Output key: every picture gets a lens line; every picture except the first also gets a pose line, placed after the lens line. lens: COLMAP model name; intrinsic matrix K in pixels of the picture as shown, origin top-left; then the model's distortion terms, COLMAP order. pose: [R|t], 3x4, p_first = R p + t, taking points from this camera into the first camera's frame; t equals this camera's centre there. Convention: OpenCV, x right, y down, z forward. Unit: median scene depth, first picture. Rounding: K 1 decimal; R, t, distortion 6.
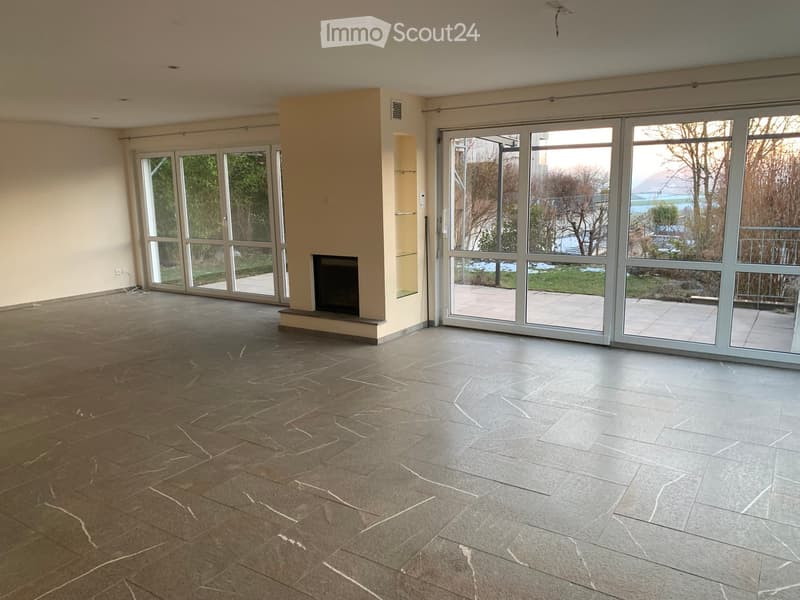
lens RADIAL K [[612.5, 0, 404.6], [0, 612.5, 300.9], [0, 0, 1]] dist [0.051229, -0.050774]
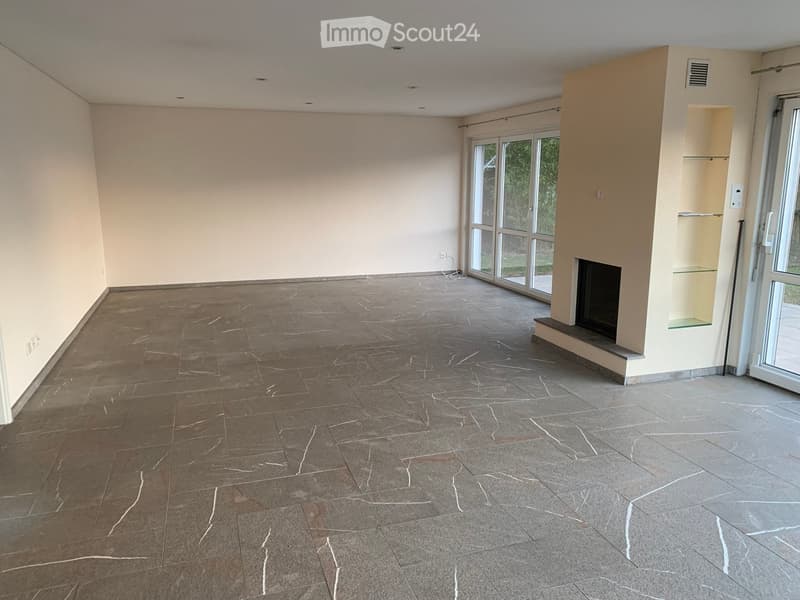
lens RADIAL K [[612.5, 0, 401.0], [0, 612.5, 294.4], [0, 0, 1]] dist [0.051229, -0.050774]
pose [[0.780980, 0.135969, -0.609576, 0.174822], [-0.128515, 0.990114, 0.056198, -0.043203], [0.611191, 0.034450, 0.790733, 0.195336]]
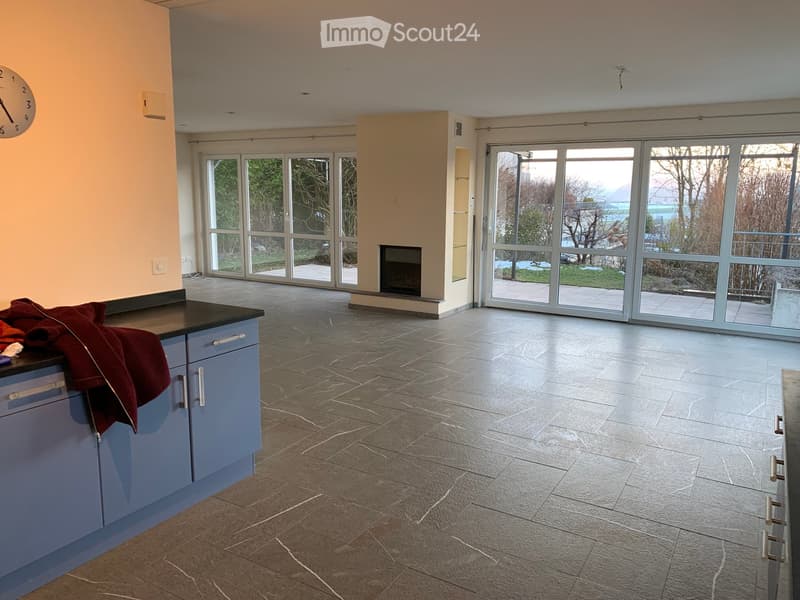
lens RADIAL K [[612.5, 0, 402.5], [0, 612.5, 293.8], [0, 0, 1]] dist [0.051229, -0.050774]
pose [[0.999067, 0.019301, 0.038624, -0.149216], [-0.018639, 0.999674, -0.017421, 0.039769], [-0.038947, 0.016685, 0.999102, -0.197631]]
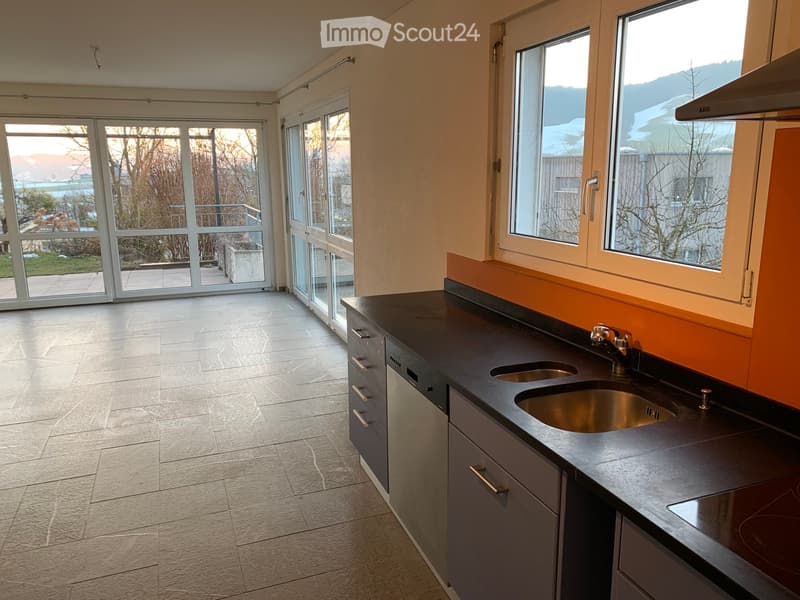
lens RADIAL K [[612.5, 0, 407.4], [0, 612.5, 296.9], [0, 0, 1]] dist [0.051229, -0.050774]
pose [[0.573653, -0.152963, 0.804689, -0.286759], [0.144209, 0.985923, 0.084609, 0.037241], [-0.806304, 0.067508, 0.587636, -0.187084]]
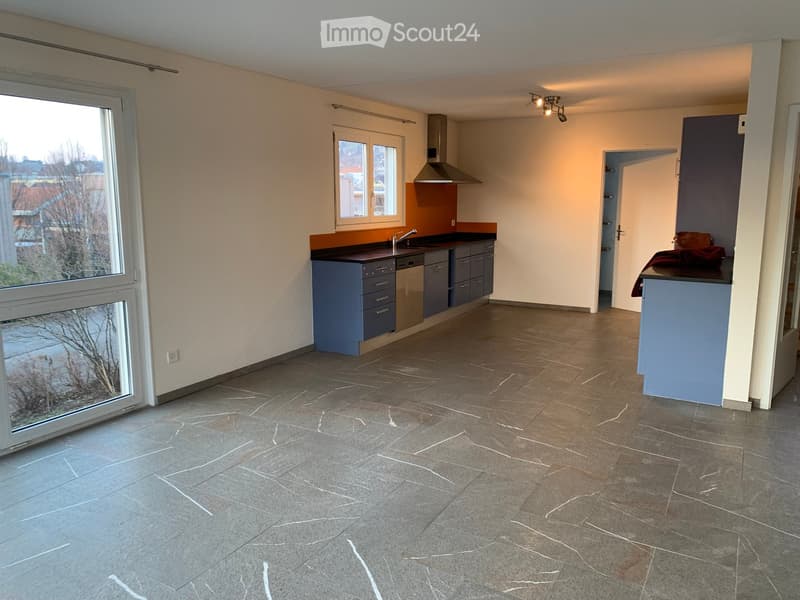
lens RADIAL K [[612.5, 0, 400.2], [0, 612.5, 298.1], [0, 0, 1]] dist [0.051229, -0.050774]
pose [[-0.998931, 0.023881, -0.039591, 0.052388], [0.009047, 0.940689, 0.339148, -0.160161], [0.045342, 0.338427, -0.939899, 0.914471]]
